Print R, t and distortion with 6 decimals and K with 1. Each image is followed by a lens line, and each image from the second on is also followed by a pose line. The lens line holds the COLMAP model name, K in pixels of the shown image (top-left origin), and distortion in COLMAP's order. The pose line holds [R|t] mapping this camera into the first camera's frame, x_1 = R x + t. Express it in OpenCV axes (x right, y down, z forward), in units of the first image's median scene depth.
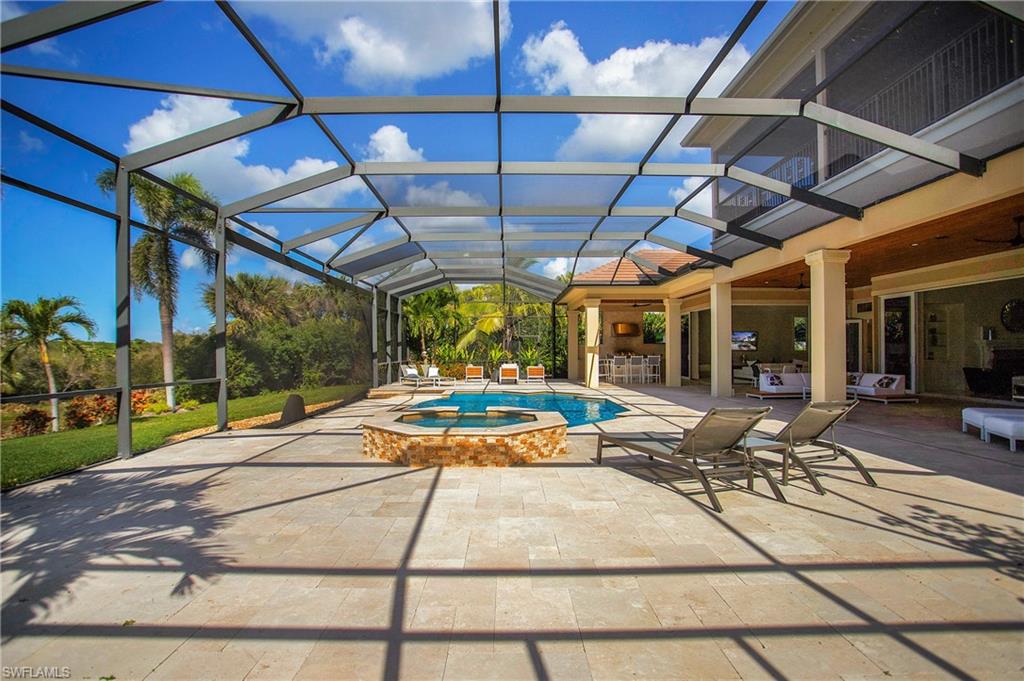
lens RADIAL K [[517.2, 0, 512.0], [0, 517.2, 340.5], [0, 0, 1]] dist [-0.057020, 0.000182]
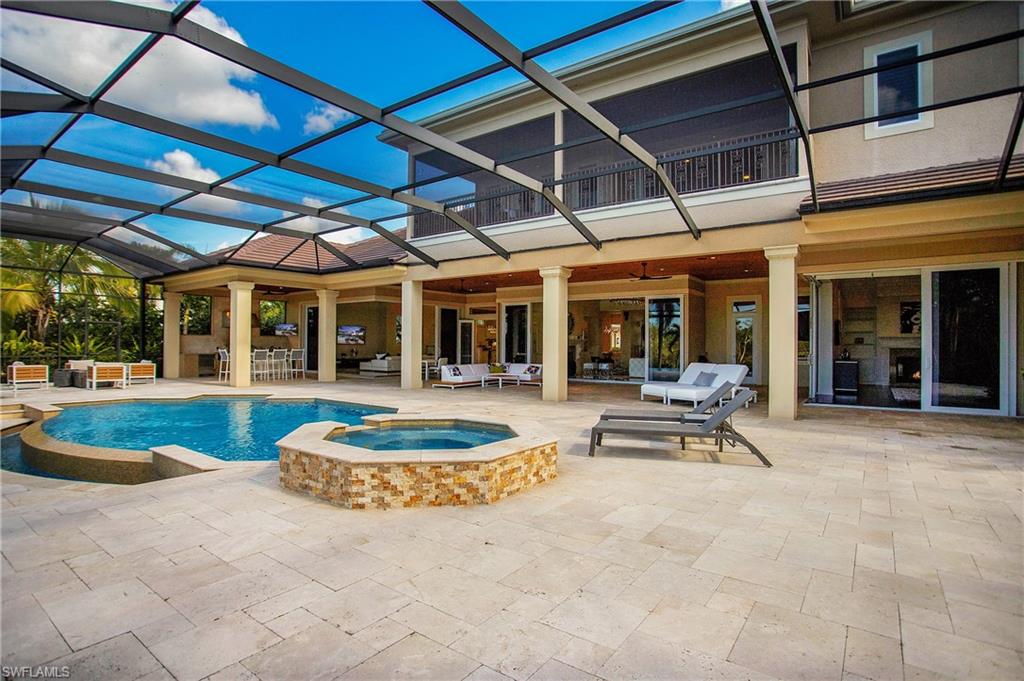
lens RADIAL K [[503.1, 0, 512.0], [0, 503.1, 340.5], [0, 0, 1]] dist [-0.049316, 0.000416]
pose [[0.590848, 0.011314, 0.806704, -0.300179], [-0.023443, 0.999720, 0.003149, 0.002769], [-0.806443, -0.020772, 0.590948, 0.217266]]
